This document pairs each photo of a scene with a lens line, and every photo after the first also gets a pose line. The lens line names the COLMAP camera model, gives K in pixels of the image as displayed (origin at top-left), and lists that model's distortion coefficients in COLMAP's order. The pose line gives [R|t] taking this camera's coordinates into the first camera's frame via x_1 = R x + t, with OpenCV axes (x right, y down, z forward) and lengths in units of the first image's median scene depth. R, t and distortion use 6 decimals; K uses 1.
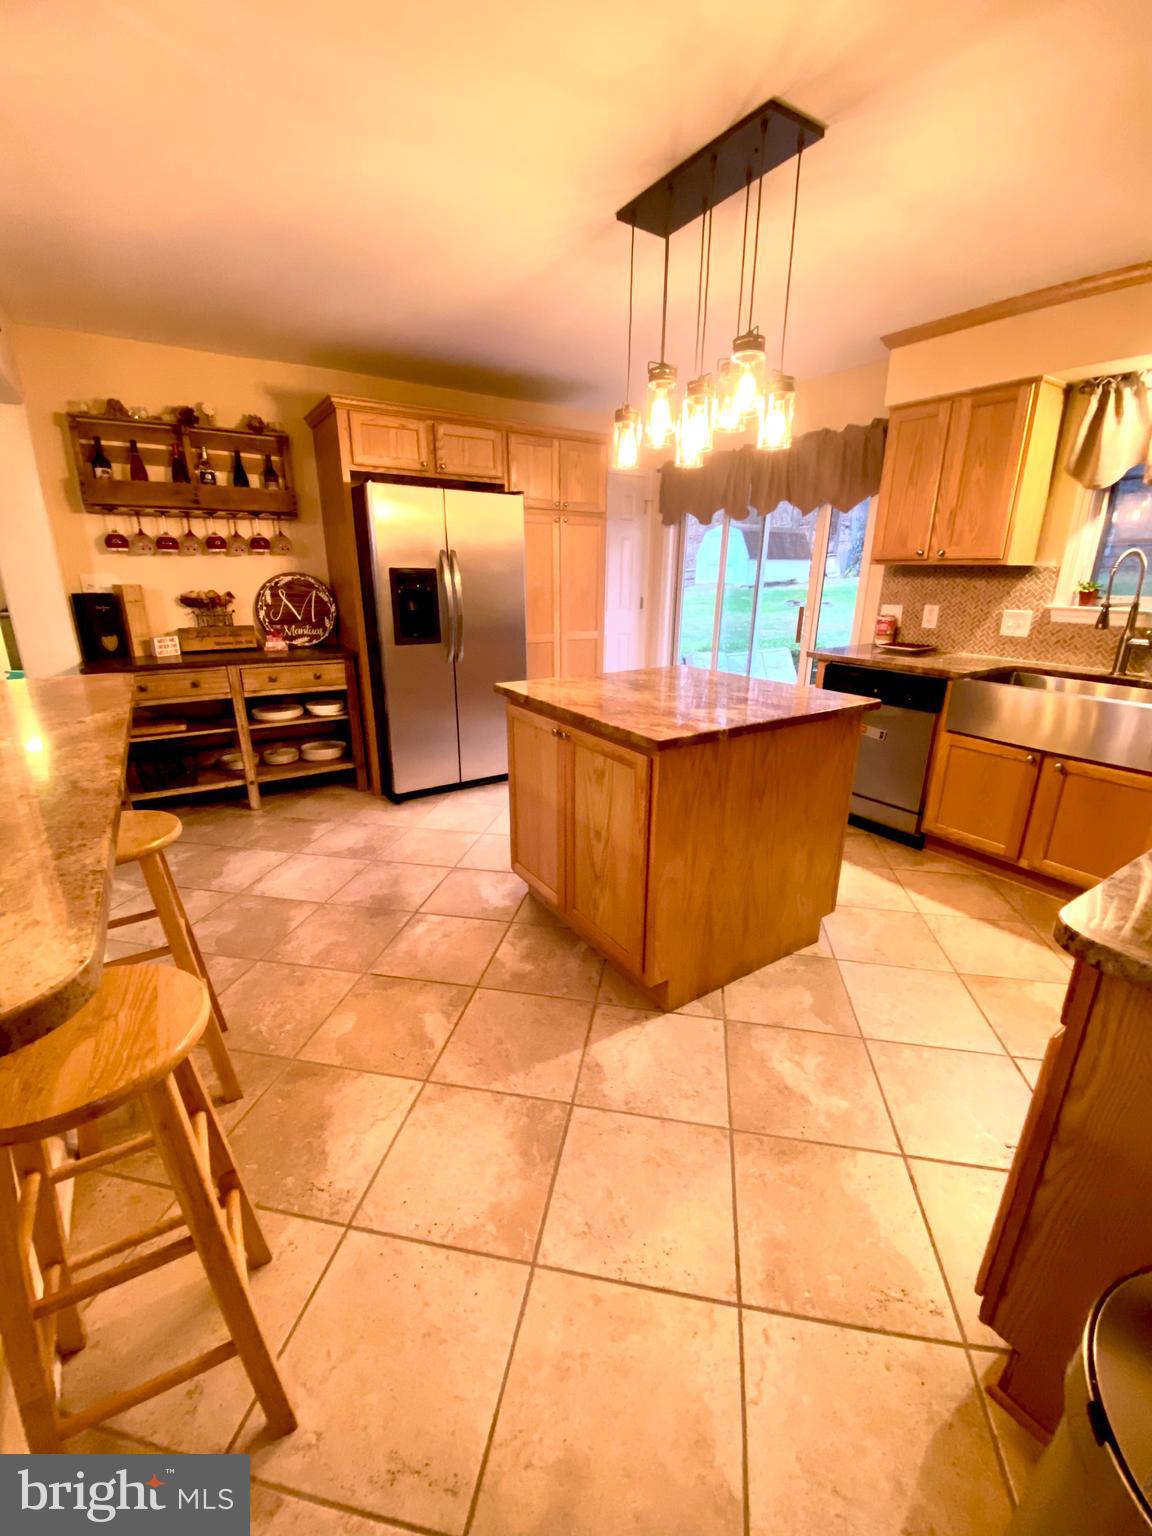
lens RADIAL K [[624.4, 0, 579.1], [0, 624.4, 765.2], [0, 0, 1]] dist [0.003006, -0.013969]
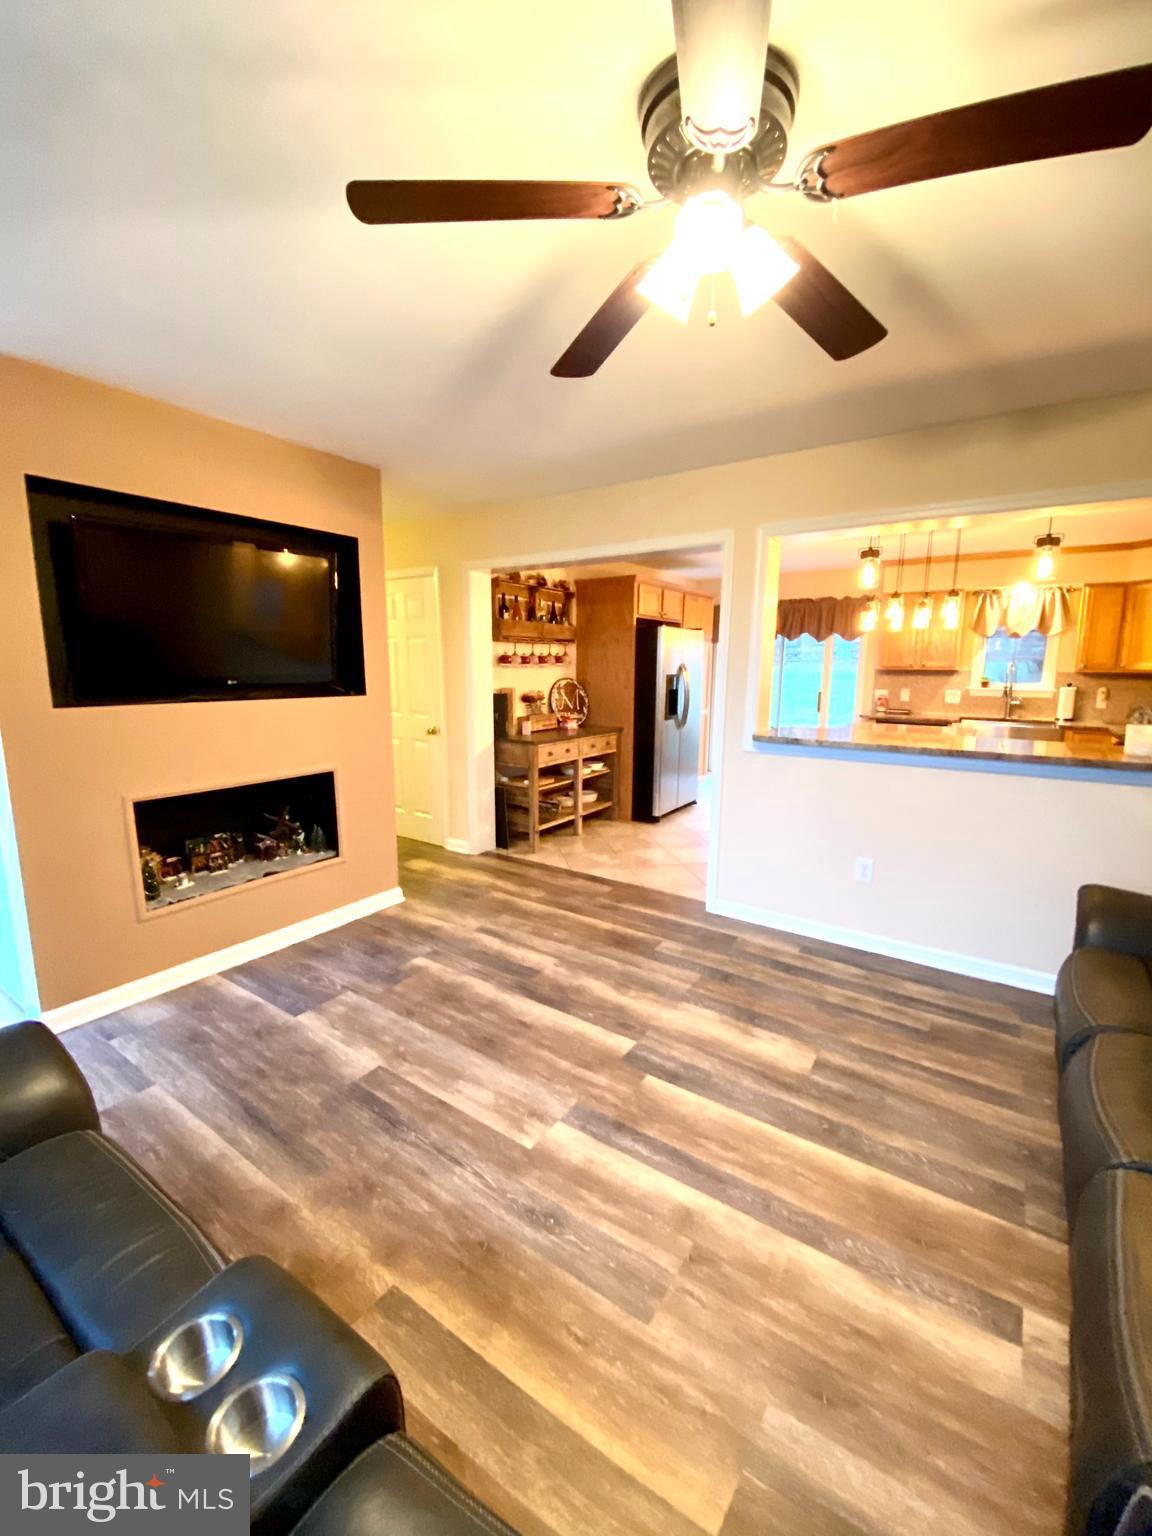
lens RADIAL K [[624.4, 0, 573.5], [0, 624.4, 769.8], [0, 0, 1]] dist [0.003006, -0.013969]
pose [[0.929299, -0.068486, 0.362922, -1.634184], [0.115788, 0.987141, -0.110207, 0.122175], [-0.350708, 0.144437, 0.925279, -0.577835]]
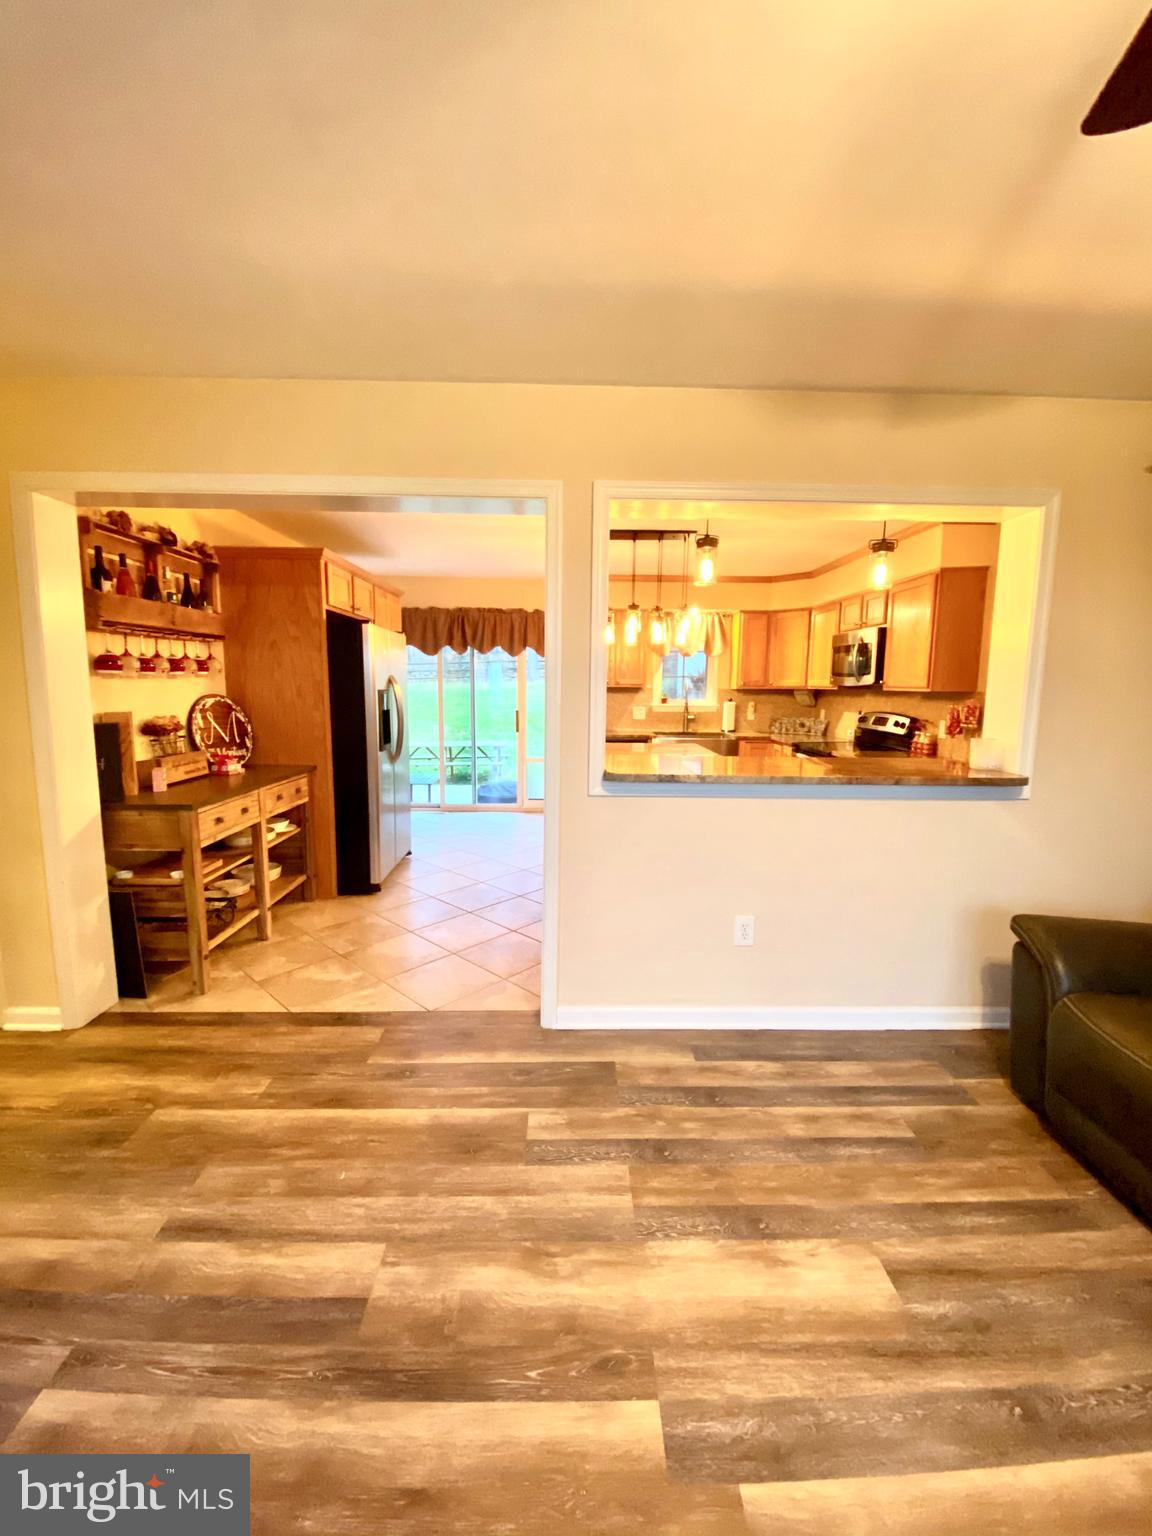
lens RADIAL K [[624.4, 0, 580.2], [0, 624.4, 764.4], [0, 0, 1]] dist [0.003006, -0.013969]
pose [[0.528667, -0.109216, 0.841774, -1.606219], [0.245462, 0.968989, -0.028439, -0.062952], [-0.812563, 0.221659, 0.539081, 0.076811]]
